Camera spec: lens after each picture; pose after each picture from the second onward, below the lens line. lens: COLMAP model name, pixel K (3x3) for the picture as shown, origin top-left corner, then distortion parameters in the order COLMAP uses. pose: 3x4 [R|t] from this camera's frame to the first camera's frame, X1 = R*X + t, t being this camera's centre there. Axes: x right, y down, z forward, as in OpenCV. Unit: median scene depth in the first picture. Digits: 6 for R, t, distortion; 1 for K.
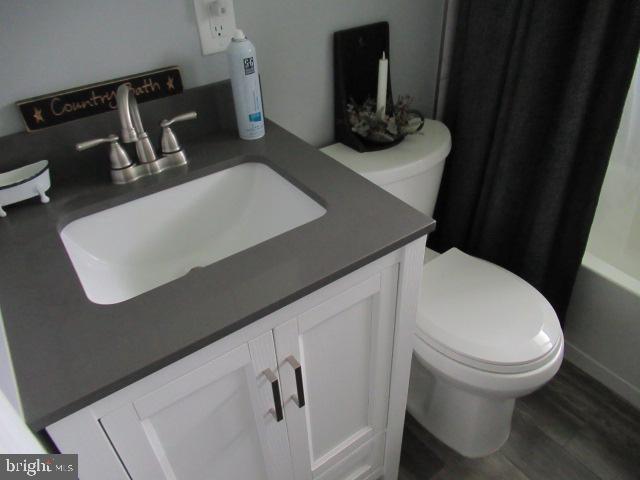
lens RADIAL K [[480.6, 0, 321.8], [0, 480.6, 244.0], [0, 0, 1]] dist [-0.005892, -0.006070]
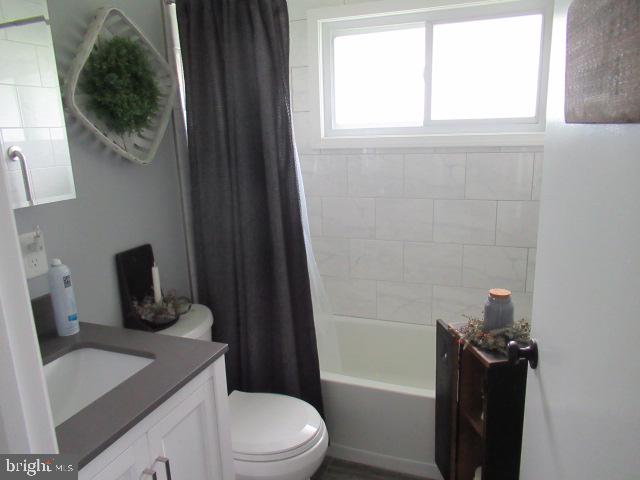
lens RADIAL K [[480.6, 0, 321.8], [0, 480.6, 244.0], [0, 0, 1]] dist [-0.005892, -0.006070]
pose [[0.833091, -0.122723, 0.539351, -0.216496], [0.340229, 0.882497, -0.324722, 0.188596], [-0.436124, 0.454025, 0.776954, -0.360721]]
